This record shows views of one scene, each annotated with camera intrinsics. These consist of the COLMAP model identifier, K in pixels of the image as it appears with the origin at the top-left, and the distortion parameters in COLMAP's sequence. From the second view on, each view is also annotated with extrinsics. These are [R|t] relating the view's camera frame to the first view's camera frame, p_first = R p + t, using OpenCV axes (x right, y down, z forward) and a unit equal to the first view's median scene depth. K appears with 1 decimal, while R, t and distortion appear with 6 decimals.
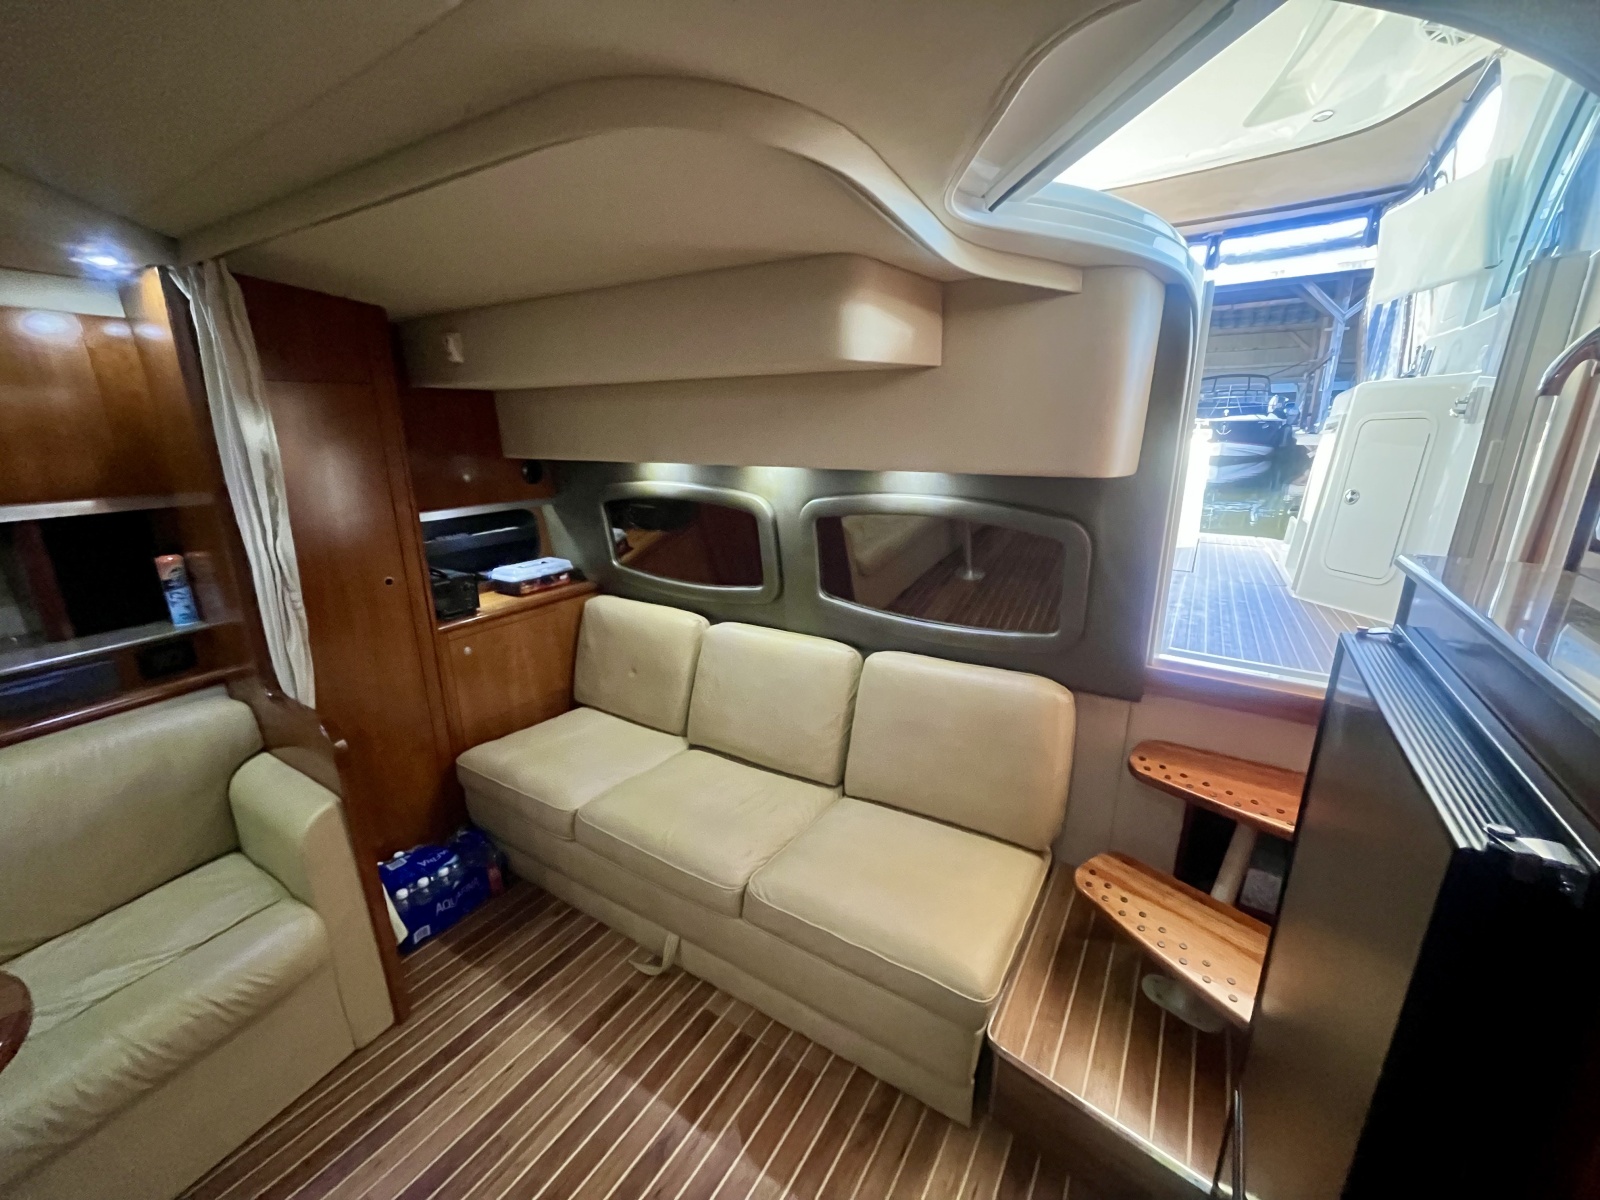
lens RADIAL K [[650.3, 0, 796.4], [0, 650.3, 598.5], [0, 0, 1]] dist [-0.000281, -0.000081]
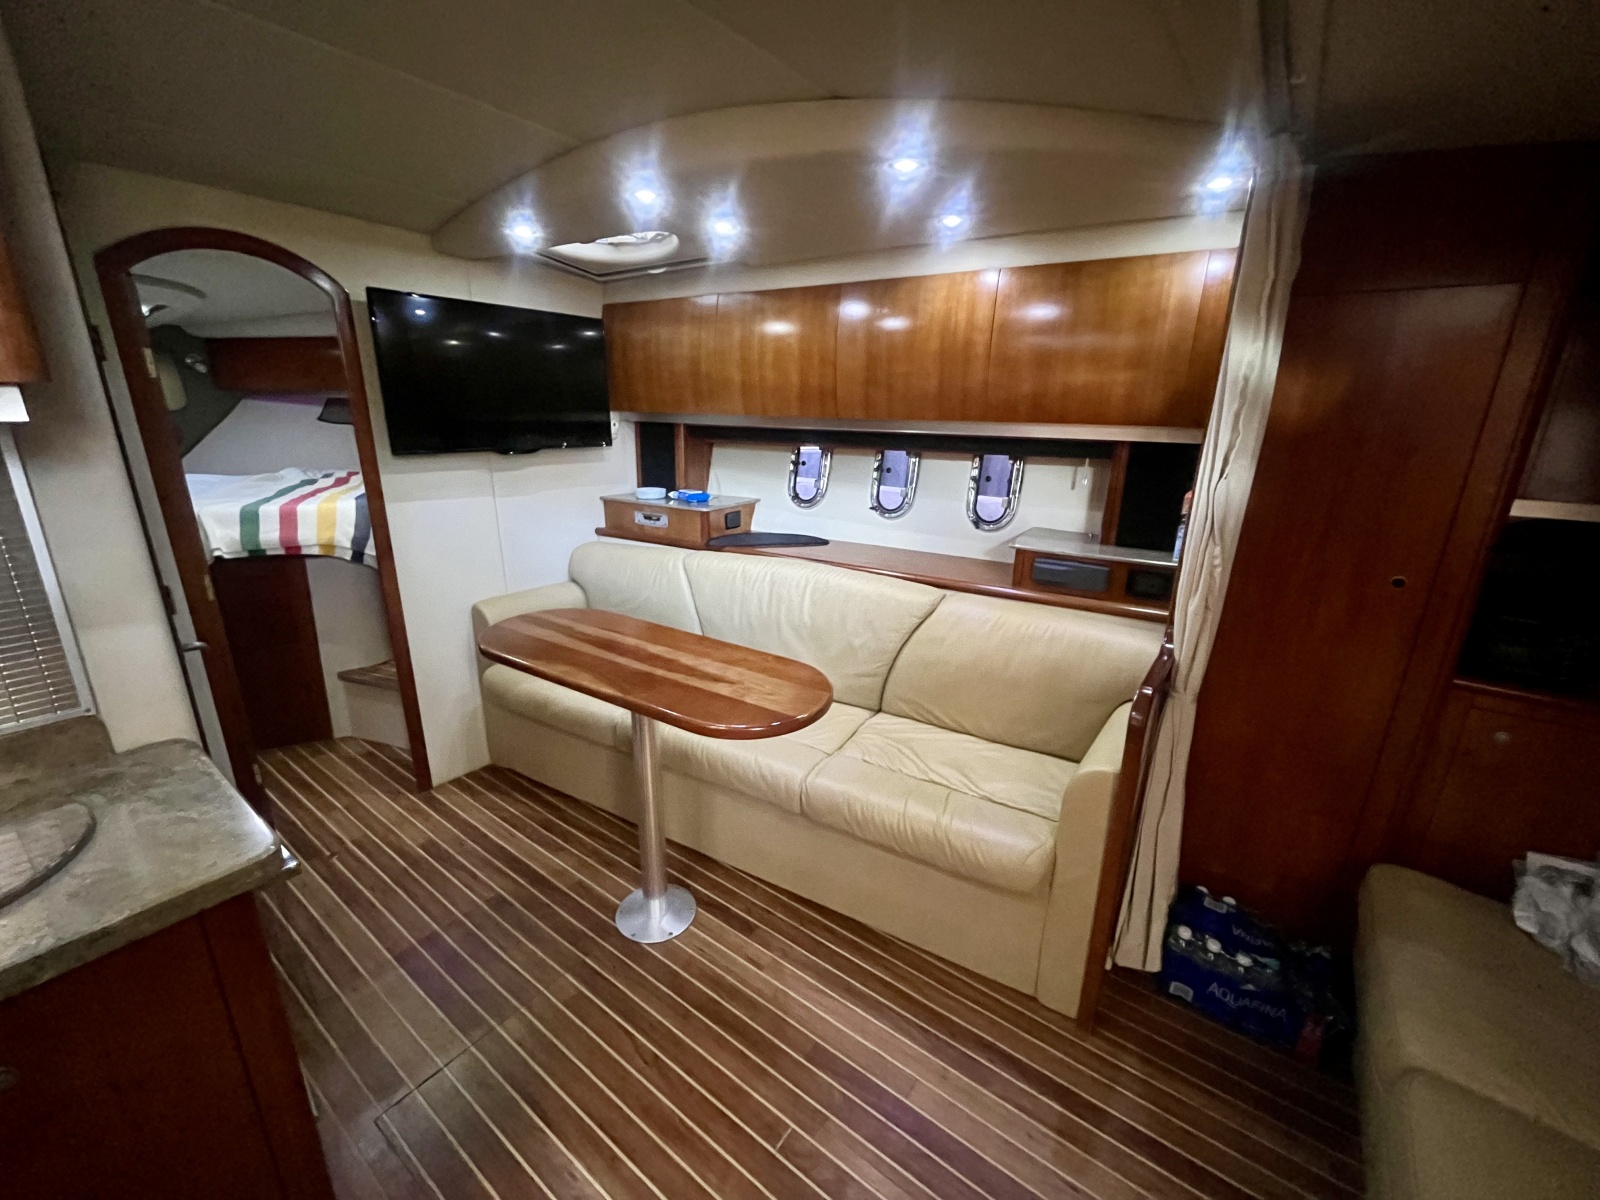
lens RADIAL K [[650.3, 0, 797.2], [0, 650.3, 599.9], [0, 0, 1]] dist [-0.000281, -0.000081]
pose [[-0.081482, 0.293228, -0.952564, 0.093162], [-0.273458, 0.912487, 0.304283, -0.046385], [0.958427, 0.285280, 0.005834, 0.395401]]
